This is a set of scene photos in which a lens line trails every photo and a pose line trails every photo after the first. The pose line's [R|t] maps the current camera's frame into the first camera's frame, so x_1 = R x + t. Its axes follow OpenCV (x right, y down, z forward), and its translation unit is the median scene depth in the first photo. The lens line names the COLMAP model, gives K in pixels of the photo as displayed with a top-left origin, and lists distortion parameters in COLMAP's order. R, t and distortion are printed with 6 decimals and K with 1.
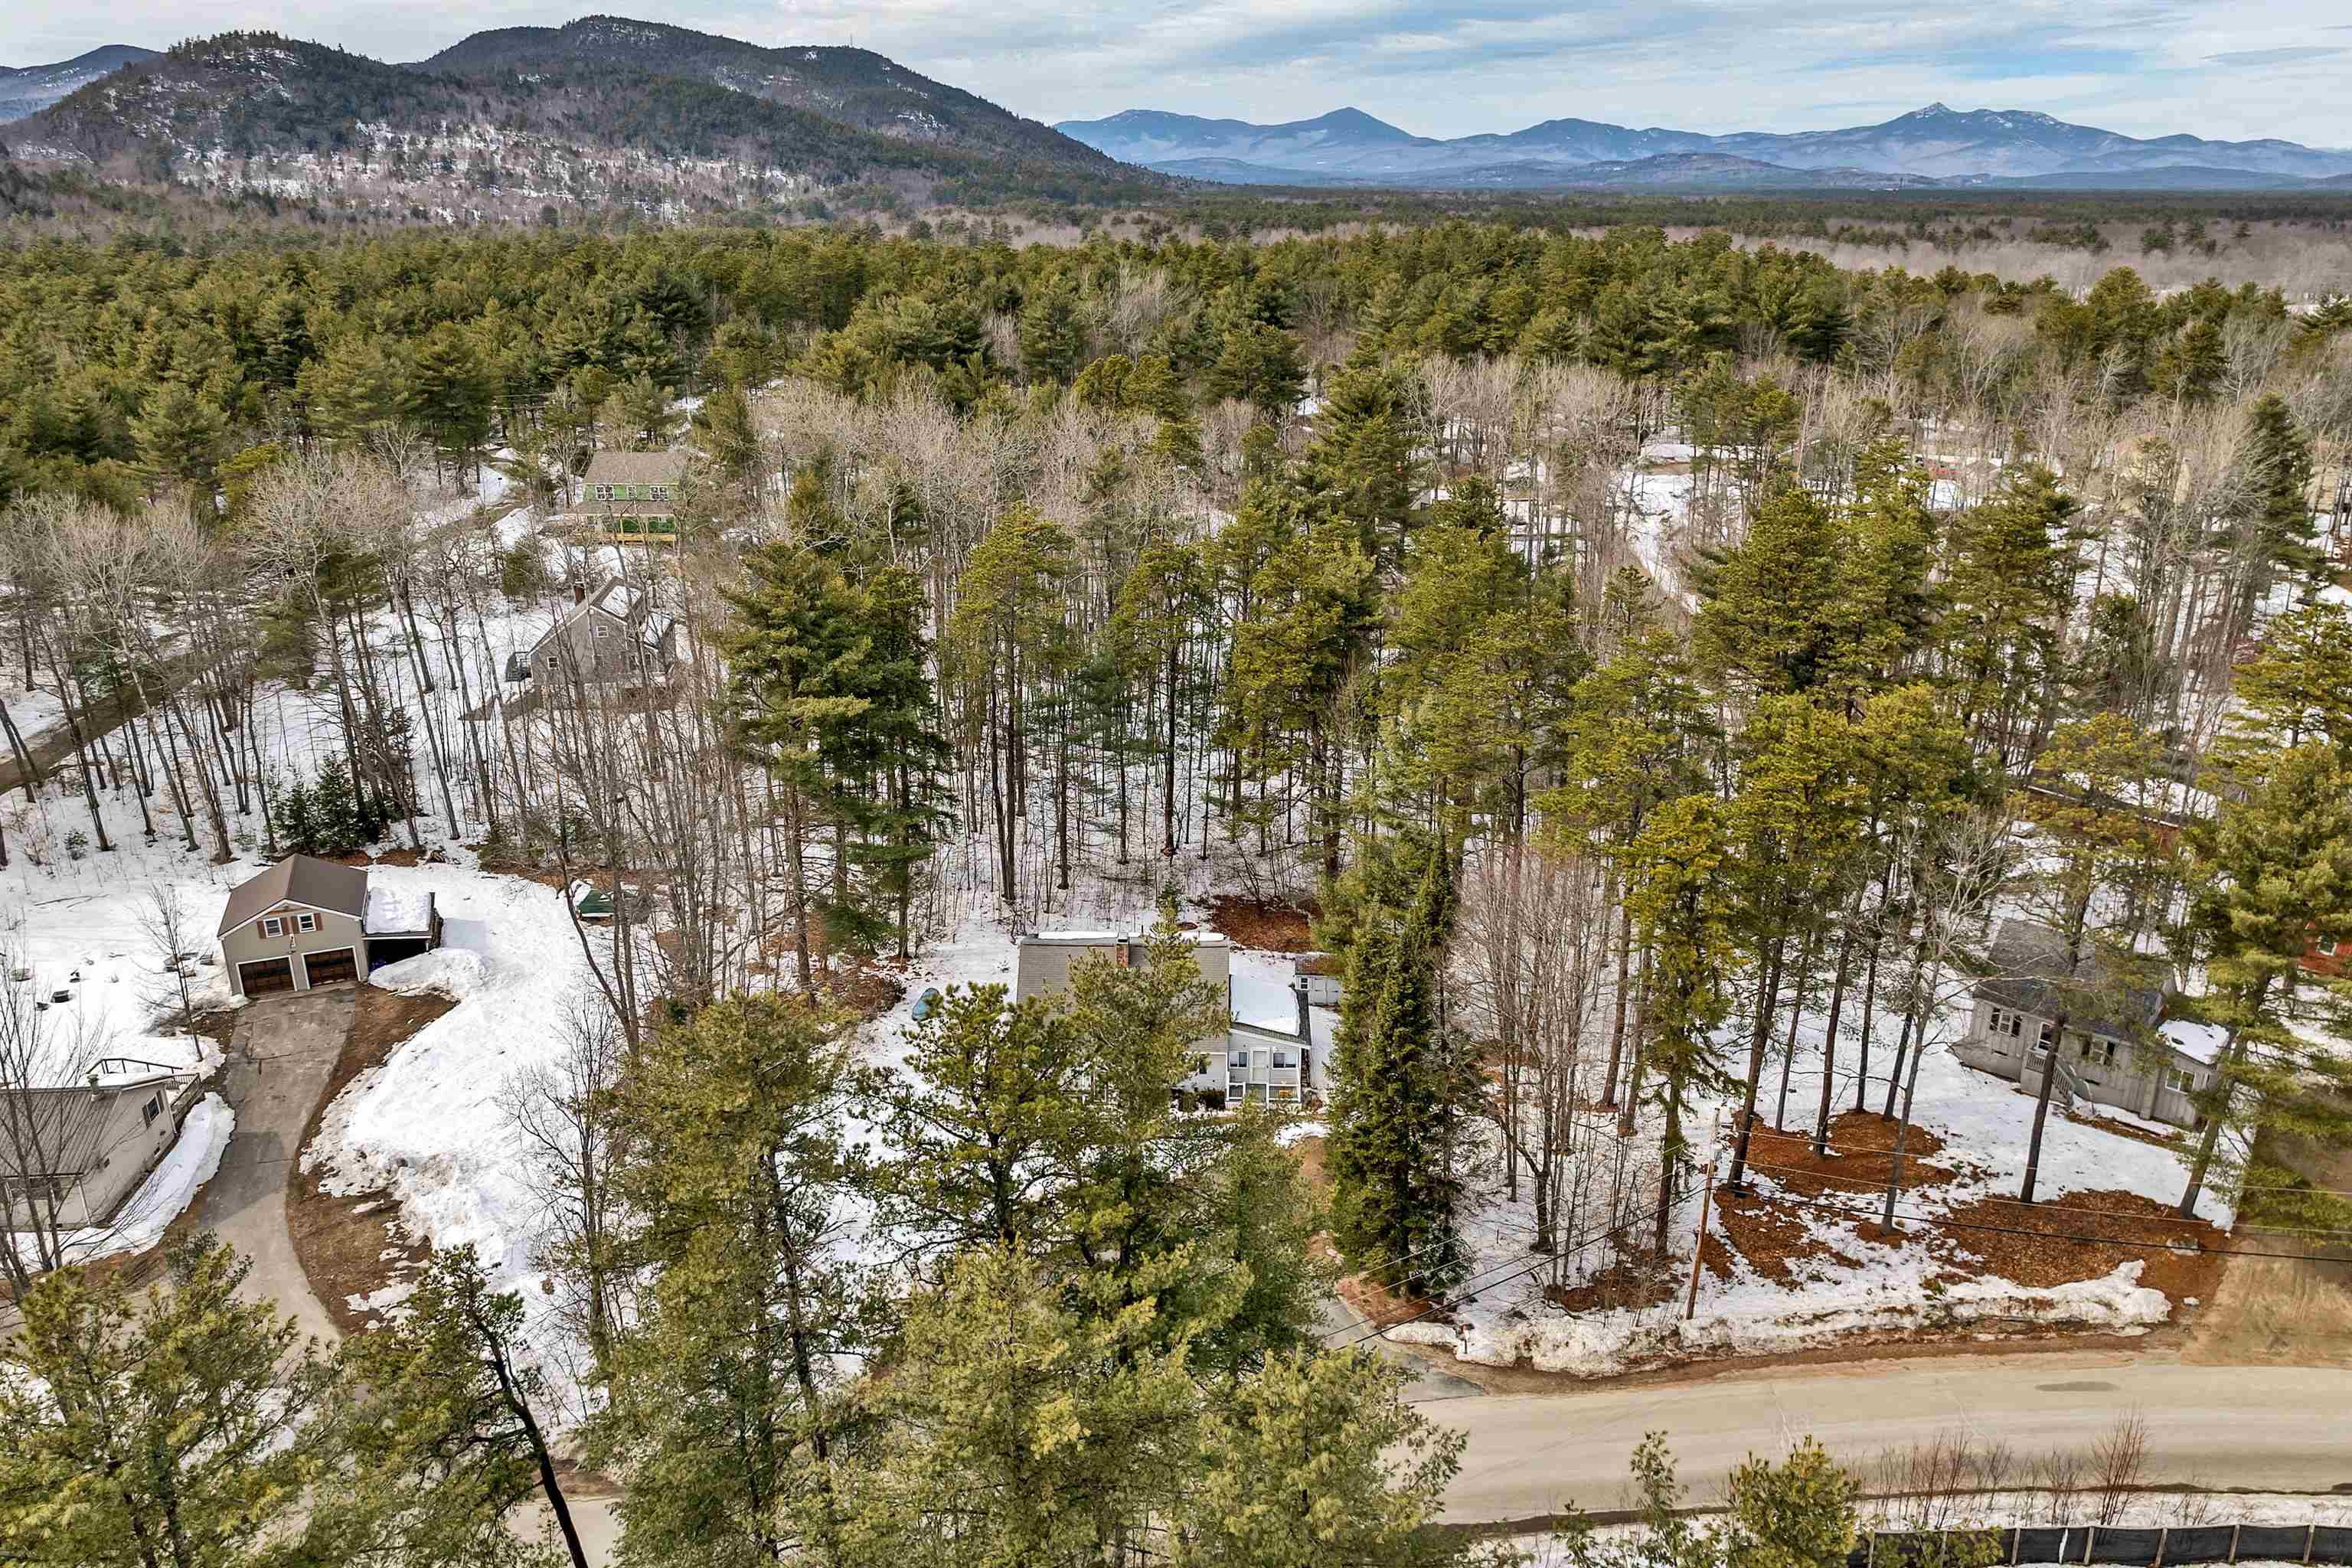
lens RADIAL K [[1686.8, 0, 1178.0], [0, 1686.8, 779.0], [0, 0, 1]] dist [-0.033709, -0.005558]
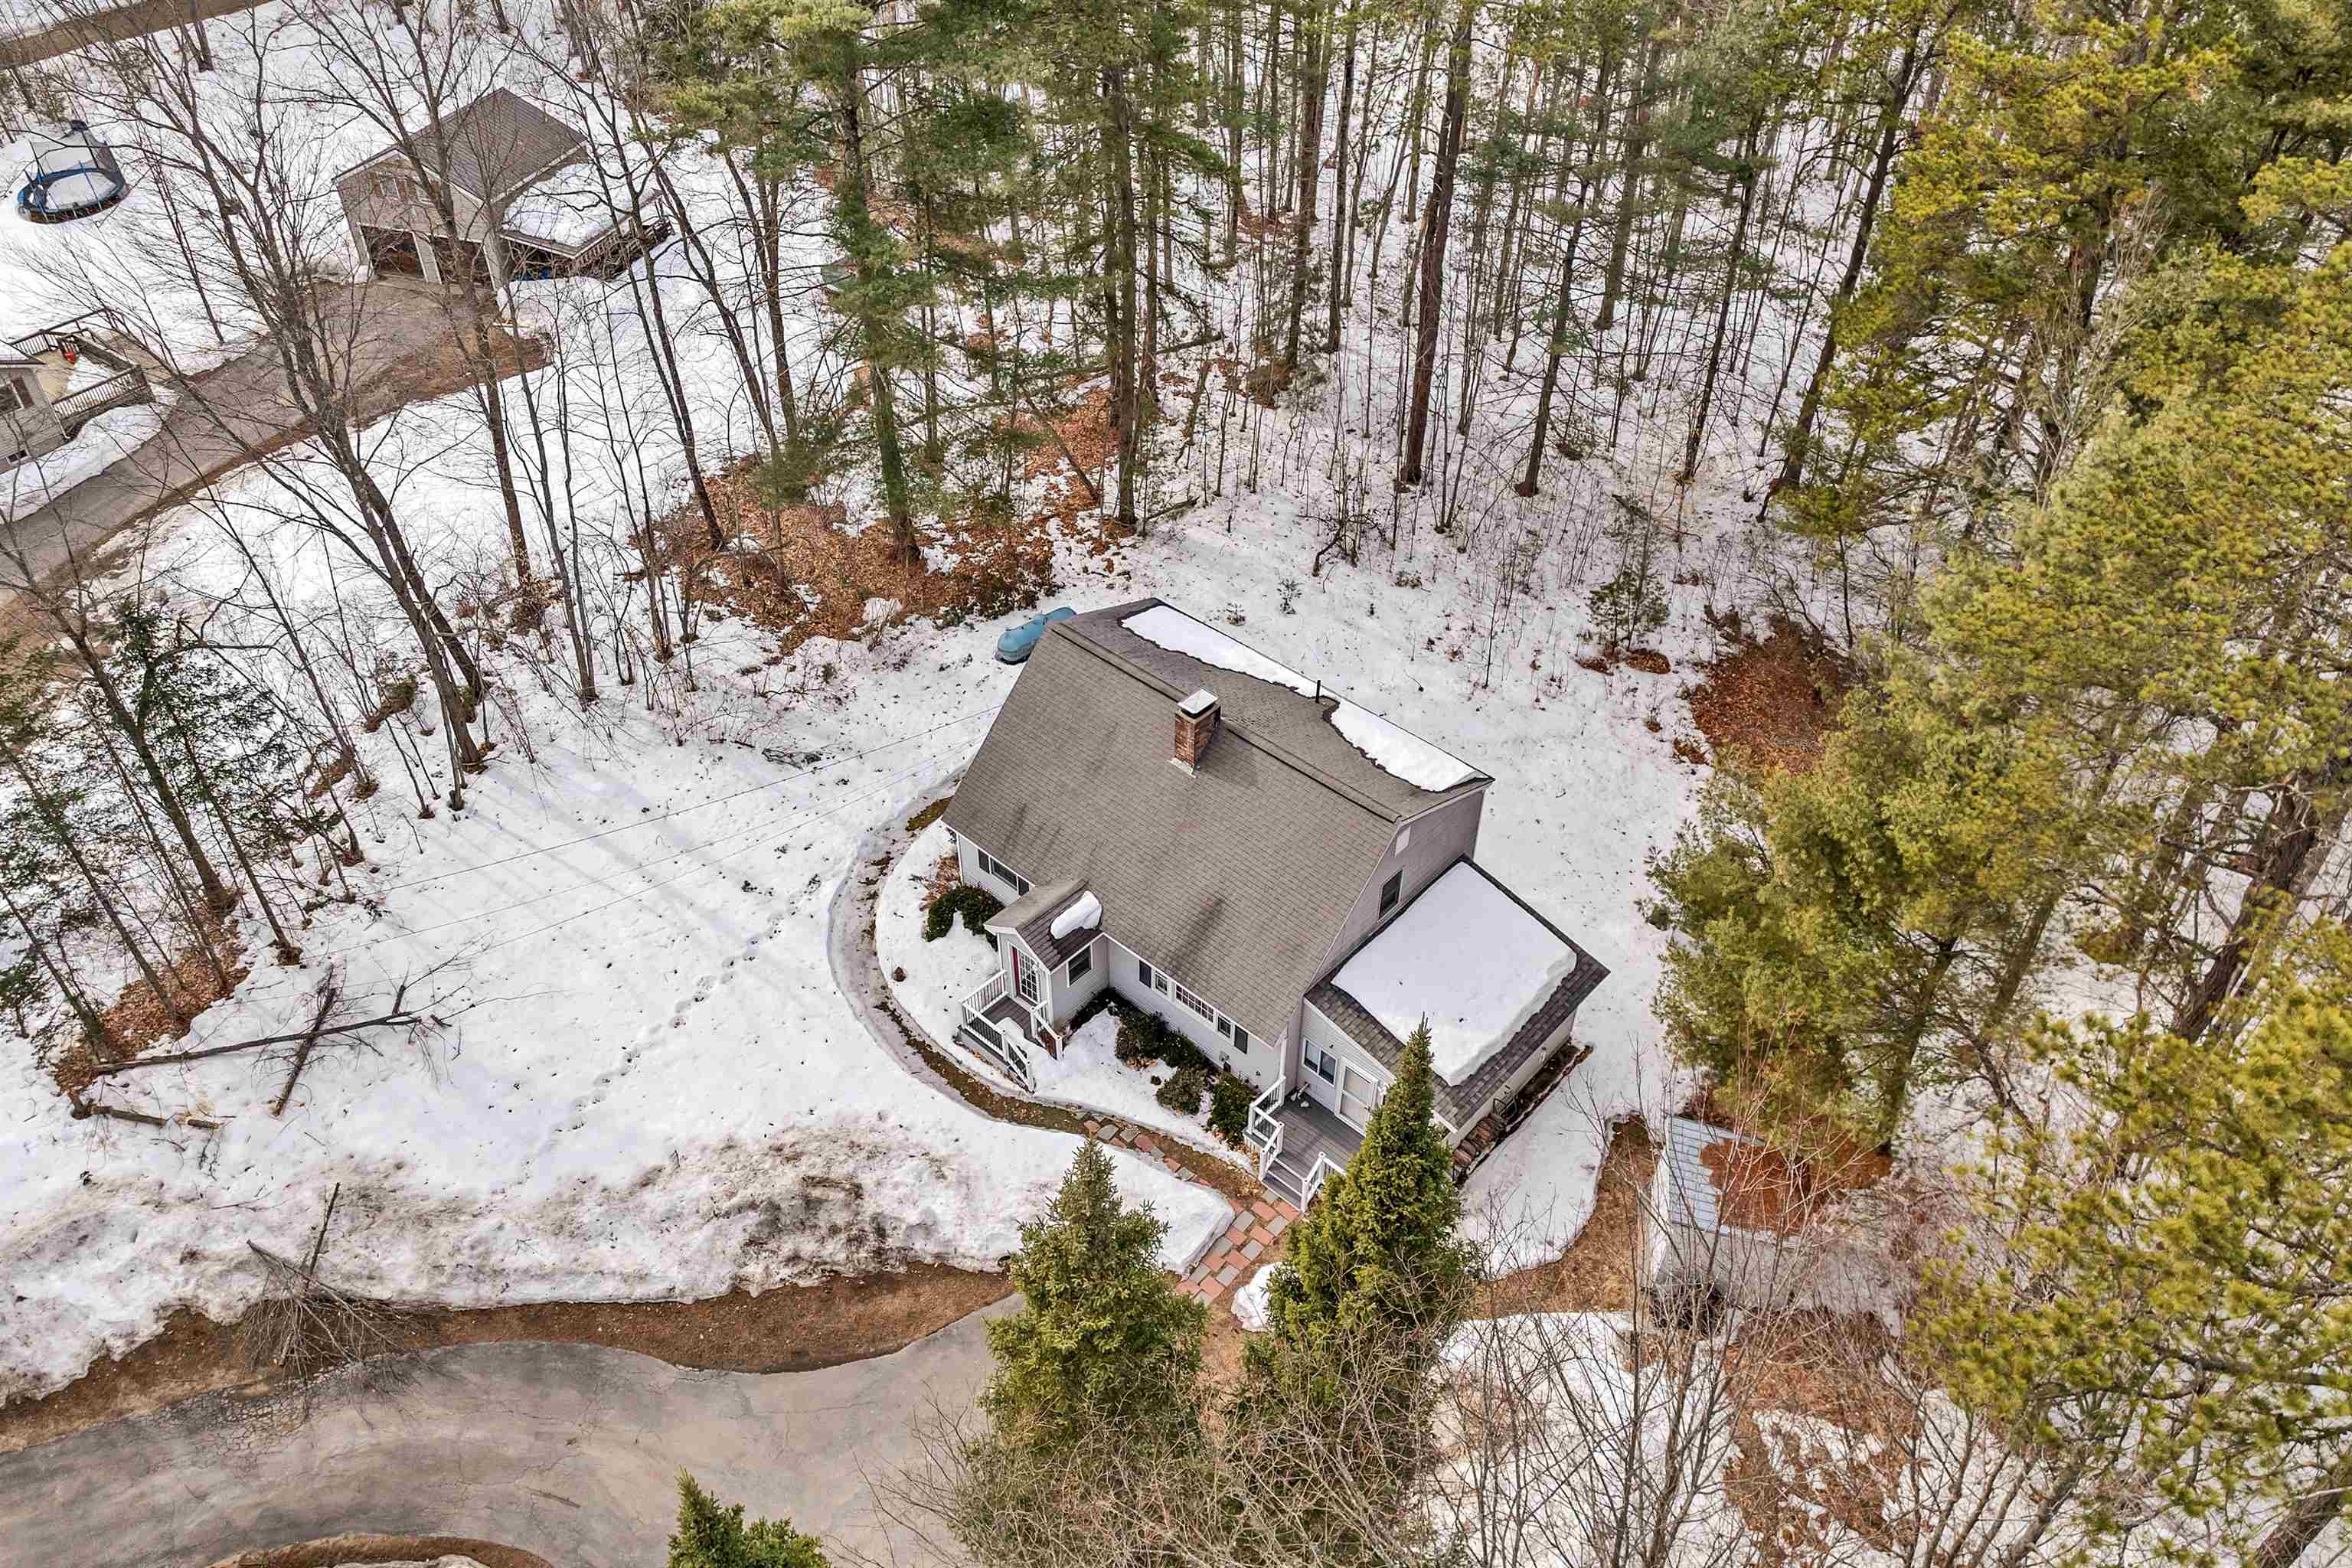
lens RADIAL K [[1686.8, 0, 1178.0], [0, 1686.8, 779.0], [0, 0, 1]] dist [-0.033709, -0.005558]
pose [[0.766153, 0.430240, -0.477392, 0.135349], [-0.224155, 0.875091, 0.428919, -0.057269], [0.602299, -0.221608, 0.766894, 0.477090]]
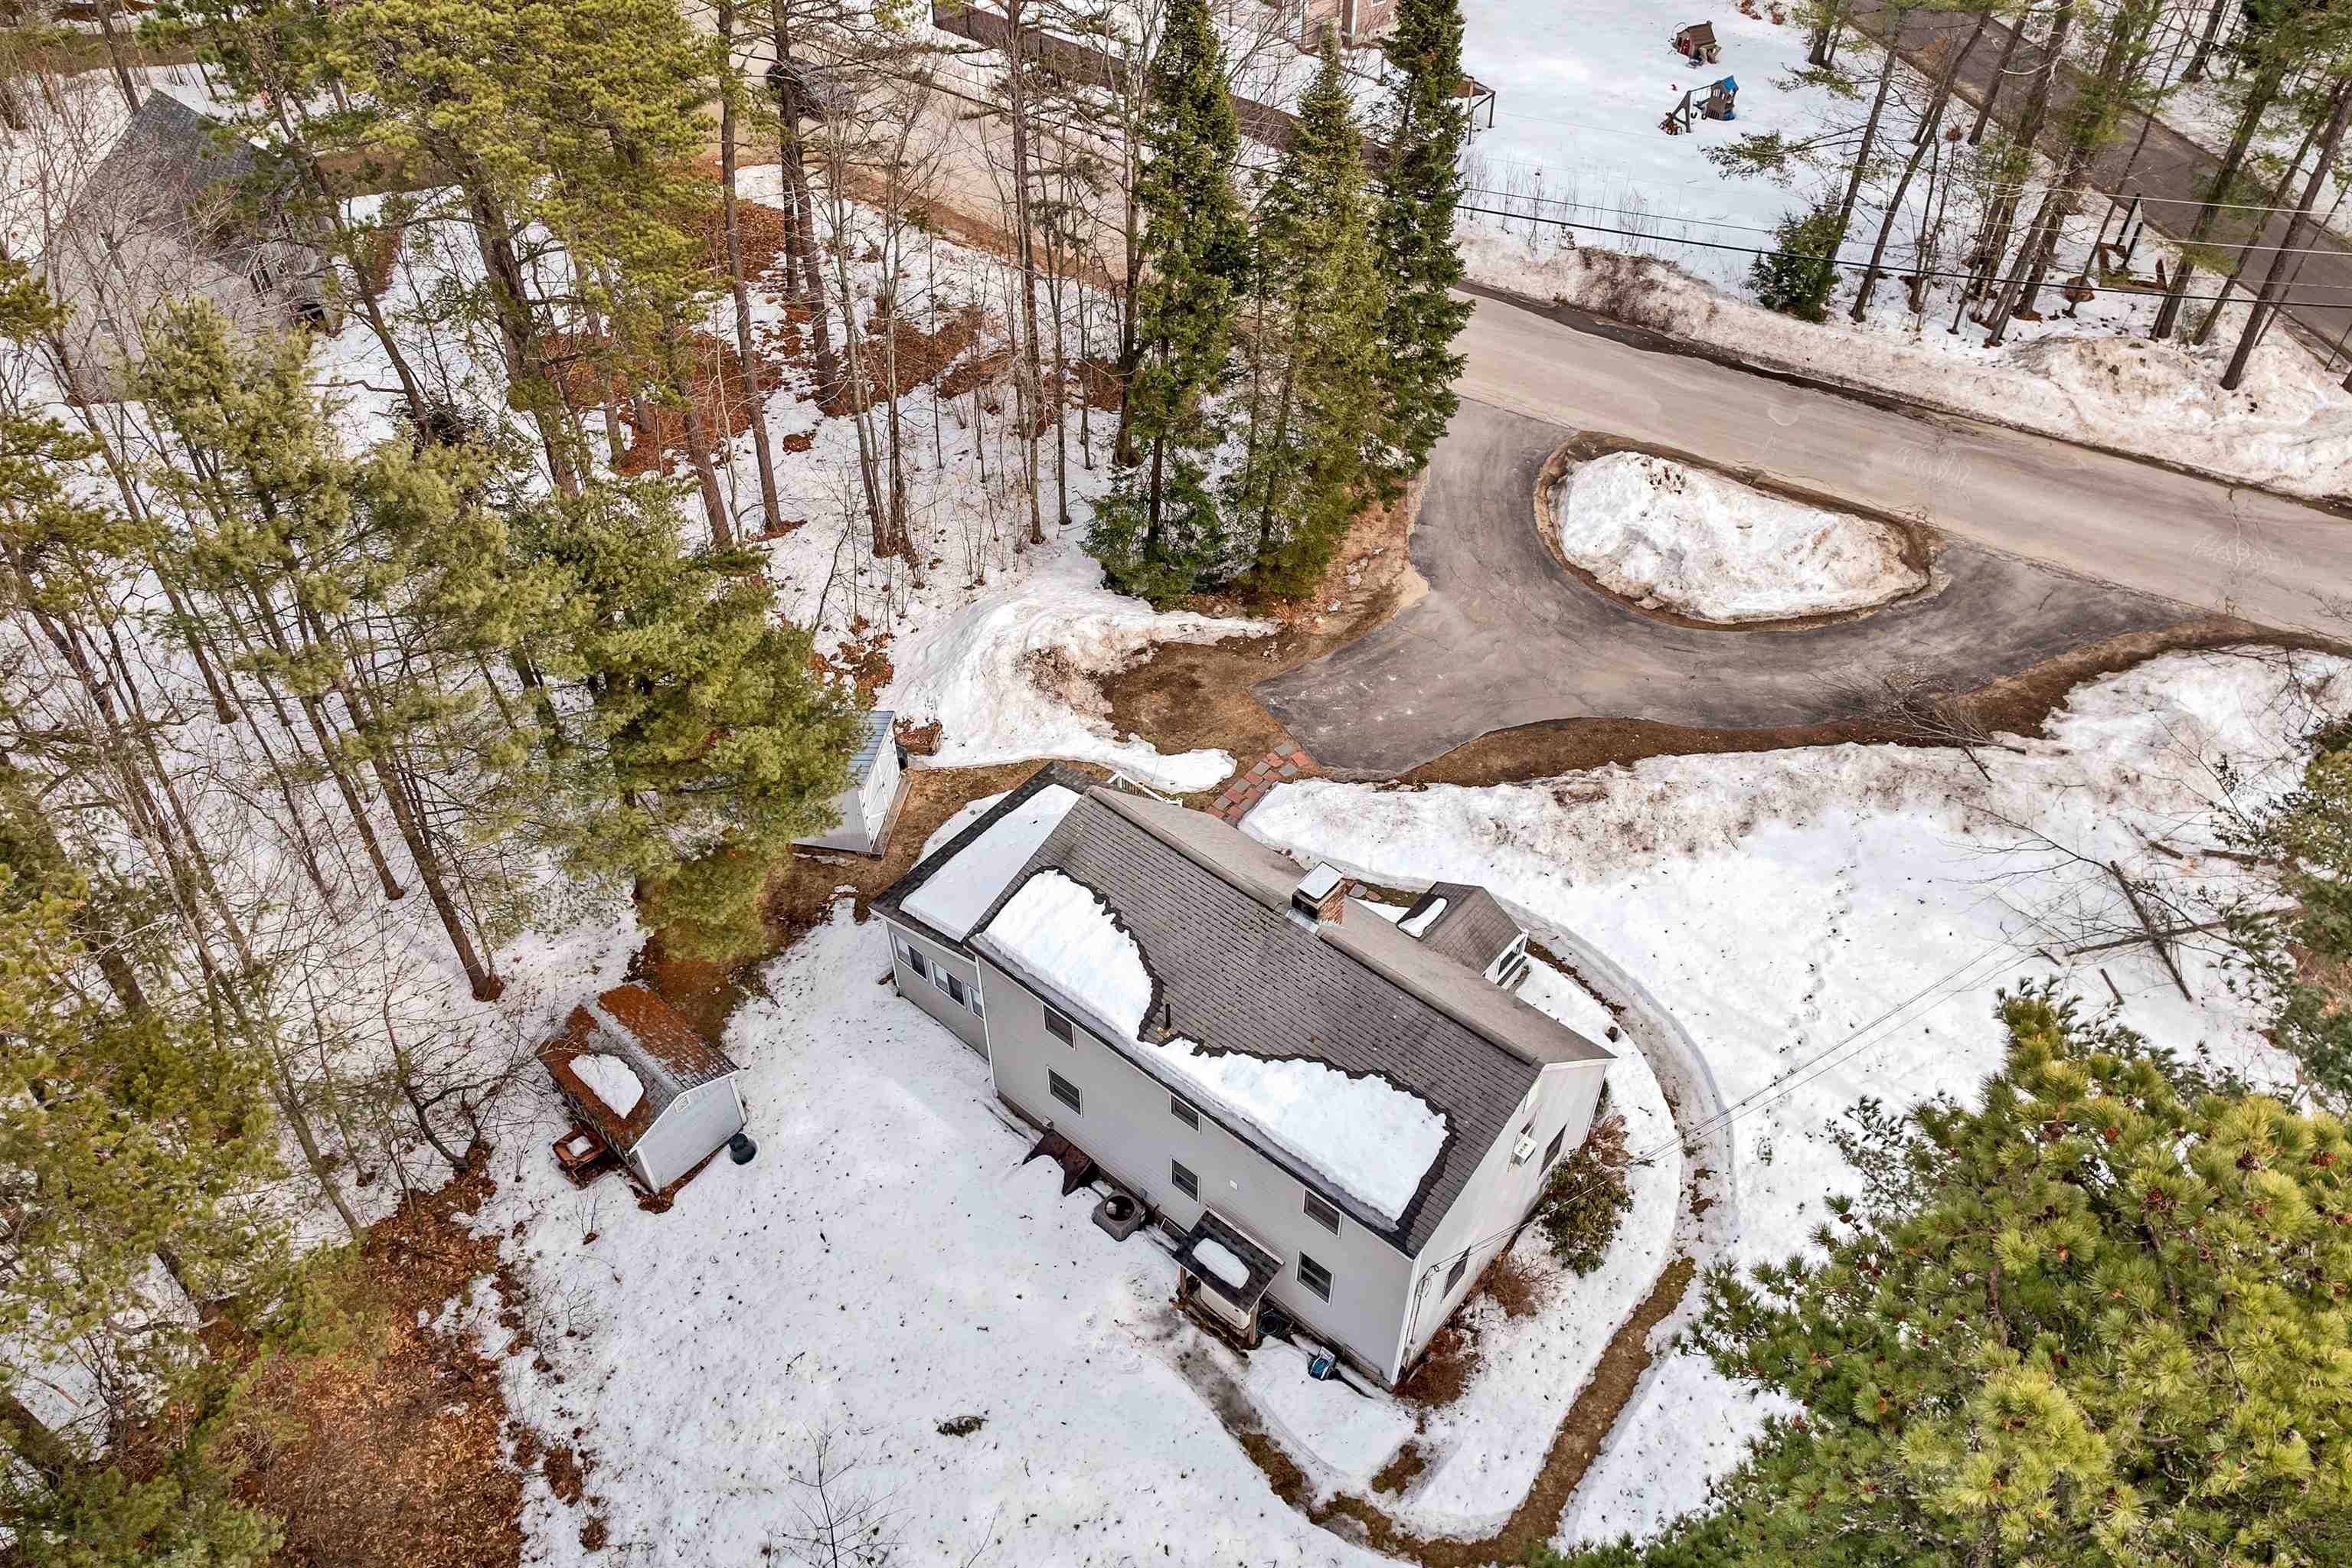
lens RADIAL K [[1686.8, 0, 1178.0], [0, 1686.8, 779.0], [0, 0, 1]] dist [-0.033709, -0.005558]
pose [[-0.788555, -0.432734, 0.436947, -0.117327], [0.206289, 0.483219, 0.850849, -0.174761], [-0.579332, 0.761079, -0.291777, 0.812881]]
